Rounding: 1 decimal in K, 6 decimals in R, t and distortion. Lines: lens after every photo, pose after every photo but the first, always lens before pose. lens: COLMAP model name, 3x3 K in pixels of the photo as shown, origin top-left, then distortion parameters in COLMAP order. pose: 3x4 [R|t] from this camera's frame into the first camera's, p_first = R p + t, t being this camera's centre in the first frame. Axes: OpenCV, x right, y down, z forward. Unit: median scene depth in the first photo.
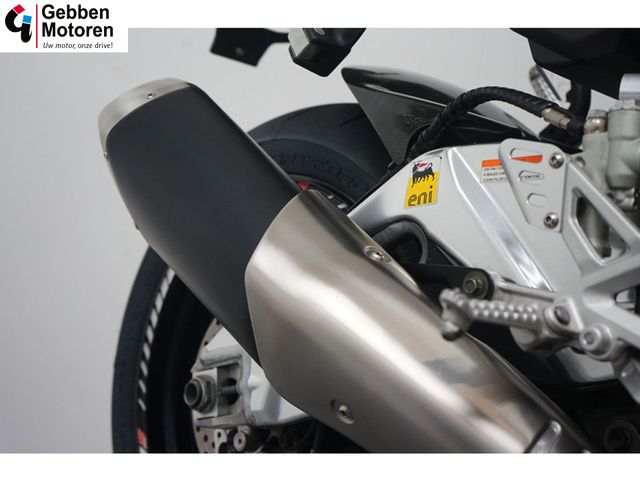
lens RADIAL K [[943.8, 0, 320.0], [0, 943.8, 240.0], [0, 0, 1]] dist [0.165153, -0.004752]
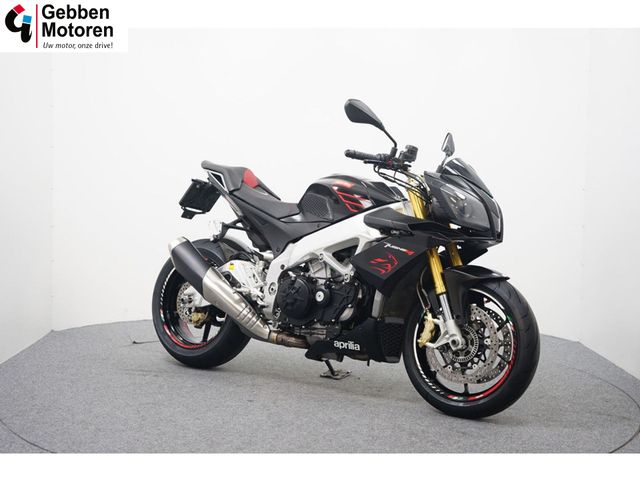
lens RADIAL K [[943.8, 0, 320.0], [0, 943.8, 240.0], [0, 0, 1]] dist [0.165153, -0.004752]
pose [[0.974079, 0.053099, 0.219889, -0.647448], [-0.069662, 0.995232, 0.068265, -0.652657], [-0.215216, -0.081813, 0.973133, -4.755612]]
